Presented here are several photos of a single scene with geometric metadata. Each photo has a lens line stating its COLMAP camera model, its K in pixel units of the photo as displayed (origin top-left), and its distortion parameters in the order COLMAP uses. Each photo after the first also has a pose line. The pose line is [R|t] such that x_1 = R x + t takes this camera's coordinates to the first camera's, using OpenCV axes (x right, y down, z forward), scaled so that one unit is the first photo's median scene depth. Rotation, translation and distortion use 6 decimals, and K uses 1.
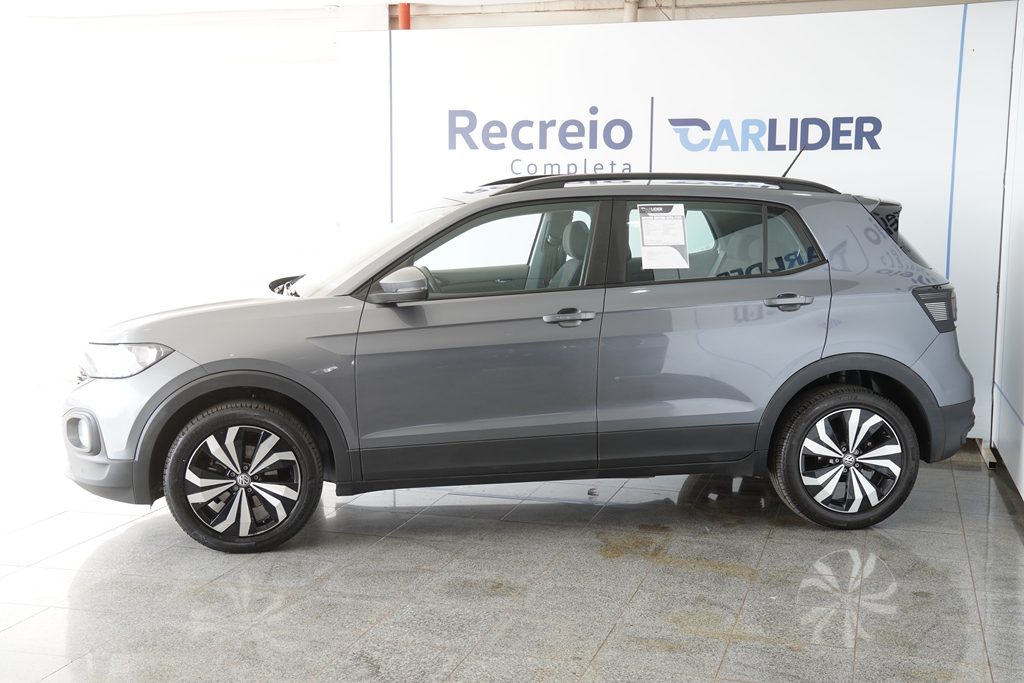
lens RADIAL K [[1279.4, 0, 512.0], [0, 1279.4, 341.5], [0, 0, 1]] dist [0.066782, 0.291719]
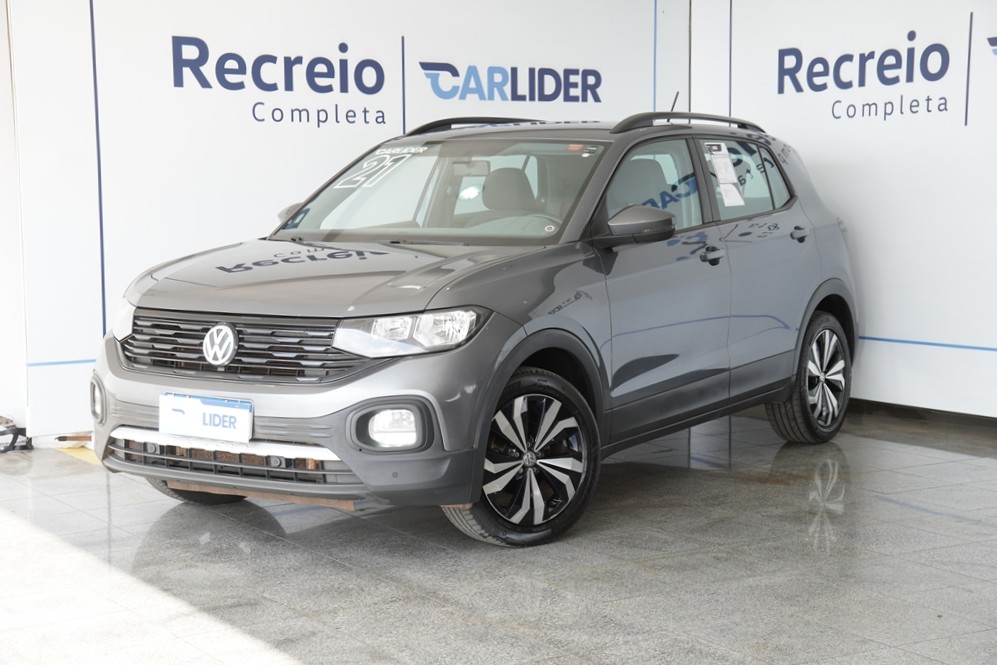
lens RADIAL K [[1676.1, 0, 498.5], [0, 1676.1, 332.5], [0, 0, 1]] dist [0.248622, 0.378968]
pose [[0.652396, -0.077844, 0.753870, -0.995487], [0.101757, 0.994701, 0.014652, 0.004639], [-0.751016, 0.067152, 0.656860, 0.257602]]
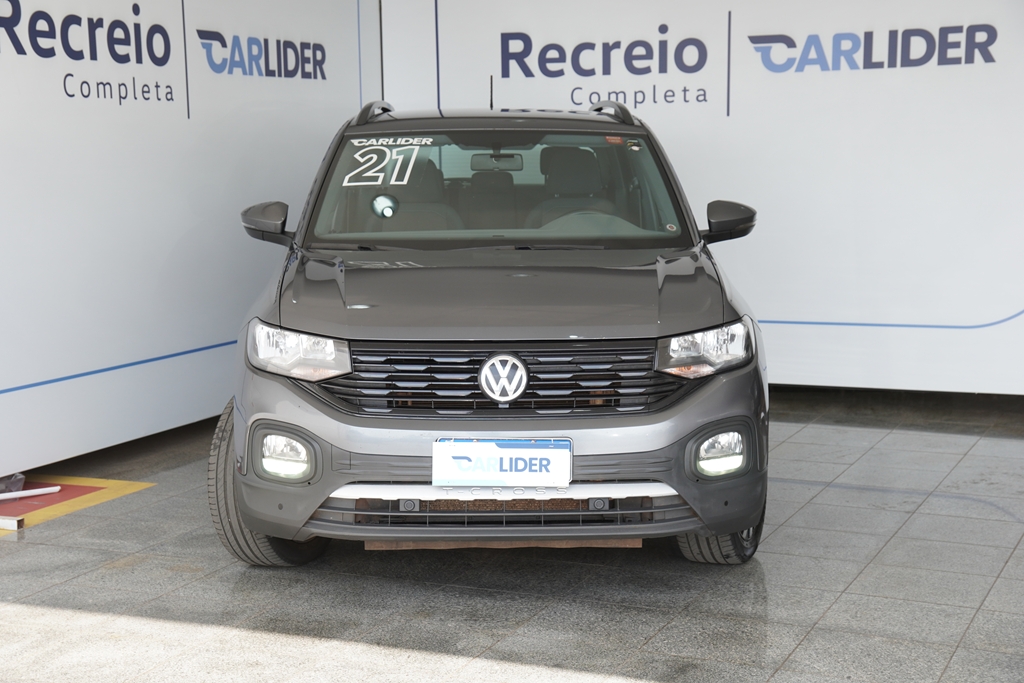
lens RADIAL K [[1676.9, 0, 512.0], [0, 1676.9, 341.5], [0, 0, 1]] dist [0.223333, 0.695377]
pose [[0.112749, -0.129142, 0.985195, -1.198947], [0.126126, 0.985358, 0.114729, -0.108406], [-0.985586, 0.111323, 0.127386, 0.931047]]
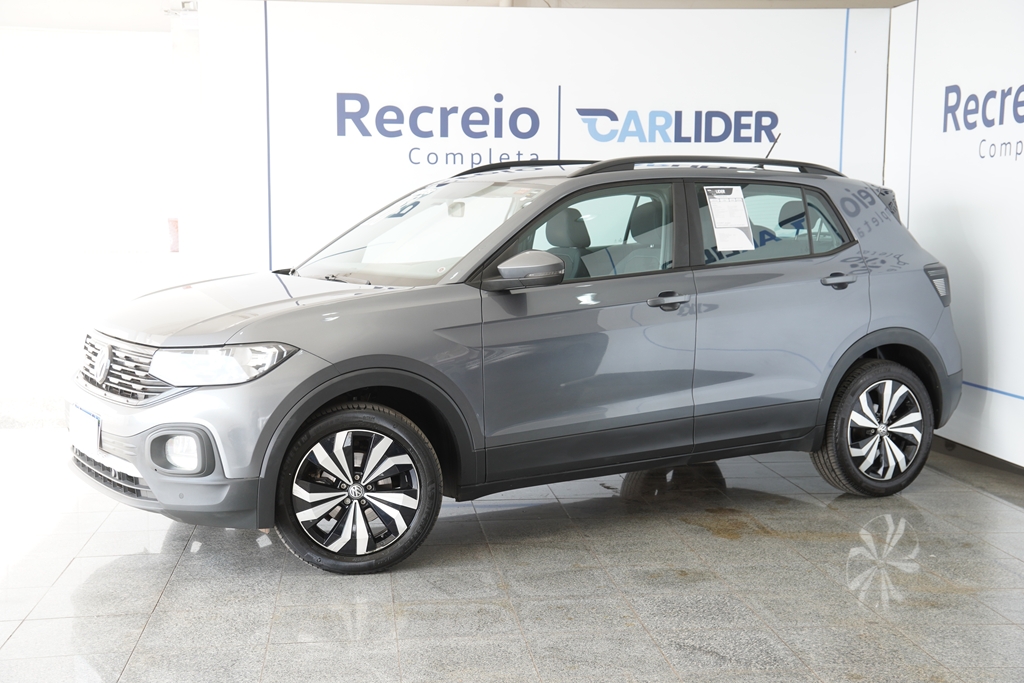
lens RADIAL K [[1381.1, 0, 512.0], [0, 1381.1, 341.5], [0, 0, 1]] dist [0.137154, 0.101173]
pose [[0.919630, -0.039691, 0.390774, -0.457488], [0.047458, 0.998821, -0.010234, 0.017111], [-0.389907, 0.027957, 0.920430, 0.065631]]
